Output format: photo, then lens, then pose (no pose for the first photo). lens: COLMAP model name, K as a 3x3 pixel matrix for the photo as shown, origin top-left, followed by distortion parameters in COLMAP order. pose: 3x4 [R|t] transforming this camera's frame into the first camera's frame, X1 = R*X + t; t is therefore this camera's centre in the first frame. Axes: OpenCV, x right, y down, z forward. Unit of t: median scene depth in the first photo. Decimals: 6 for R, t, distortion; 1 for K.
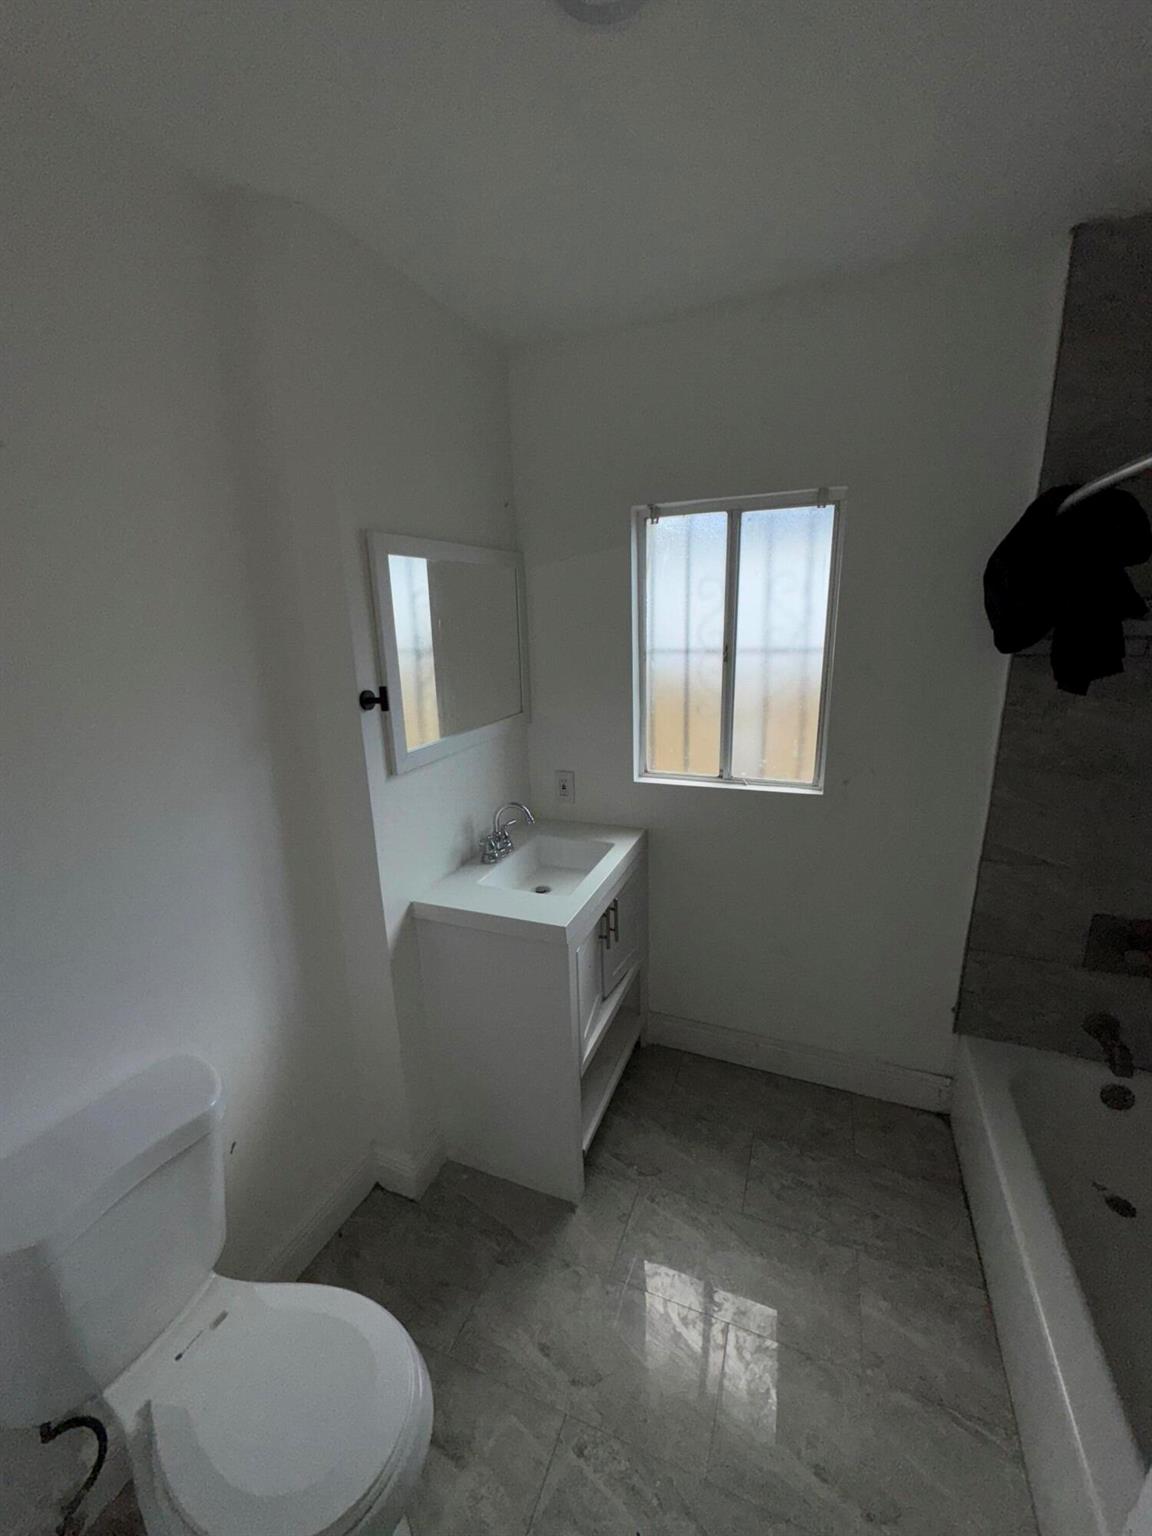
lens RADIAL K [[613.6, 0, 576.0], [0, 613.6, 768.0], [0, 0, 1]] dist [-0.005915, 0.000276]
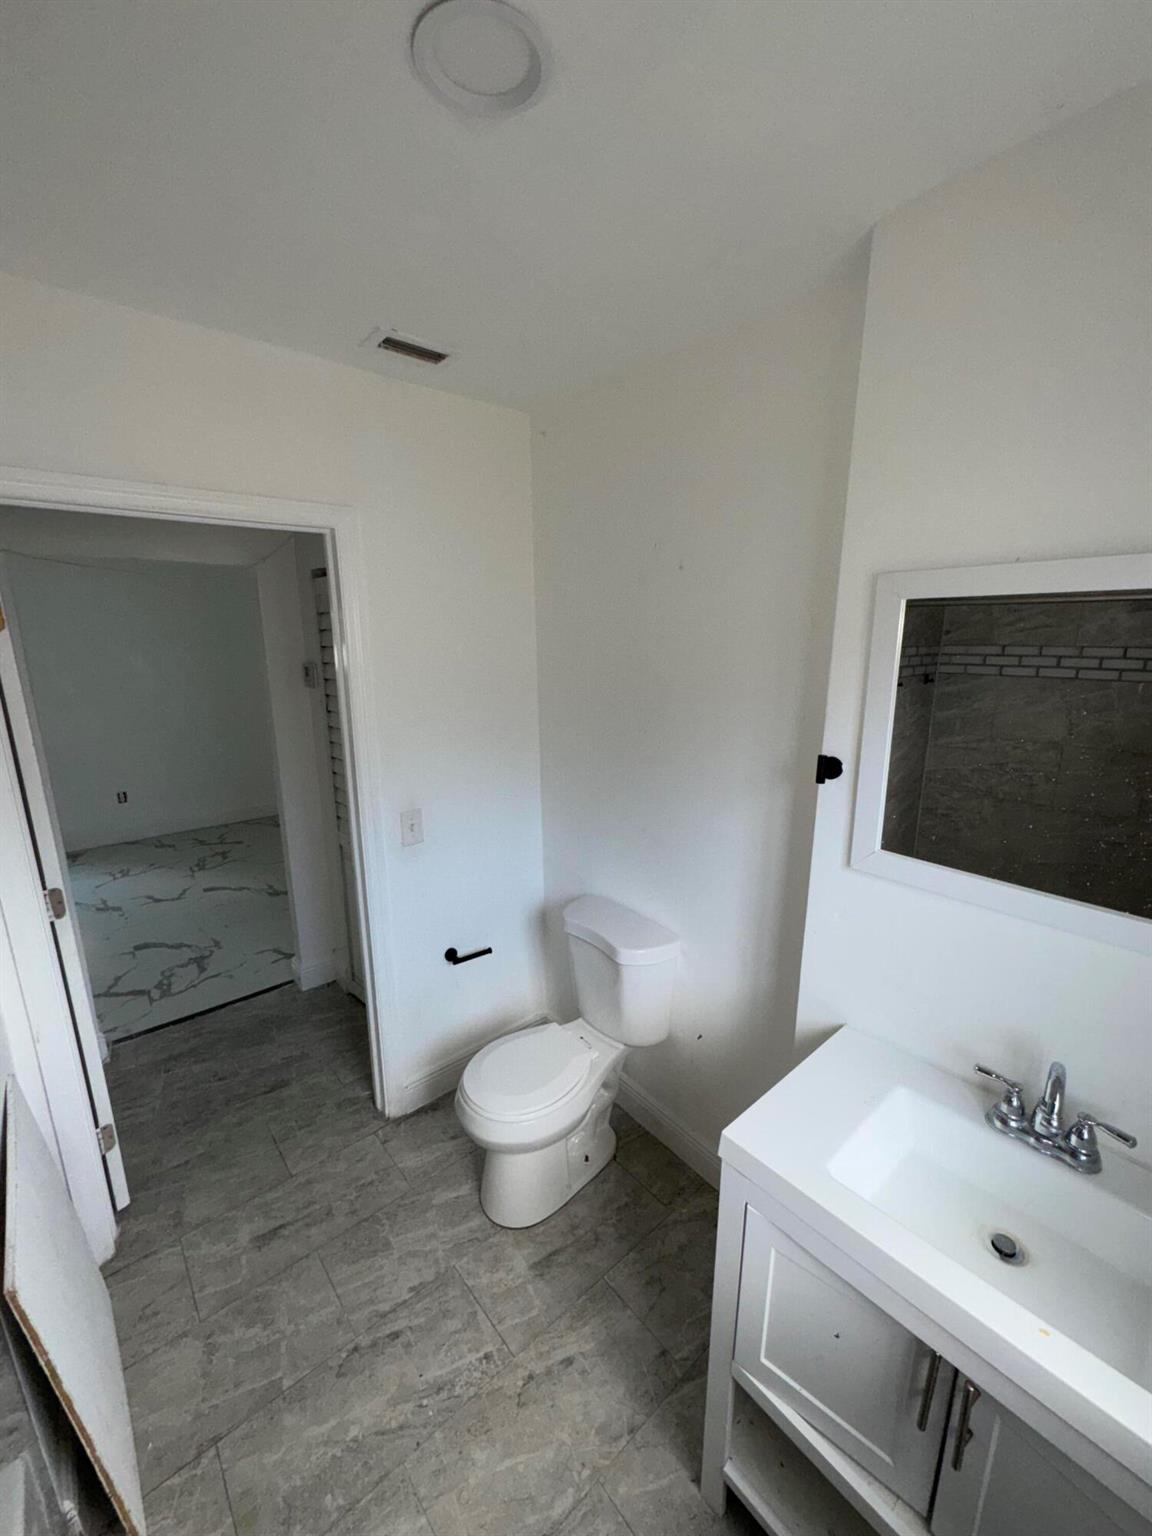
lens RADIAL K [[613.6, 0, 576.0], [0, 613.6, 768.0], [0, 0, 1]] dist [-0.005915, 0.000276]
pose [[-0.466309, 0.228213, -0.854678, 0.548812], [-0.197286, 0.914990, 0.351955, -0.325130], [0.862342, 0.332736, -0.381645, 0.967299]]
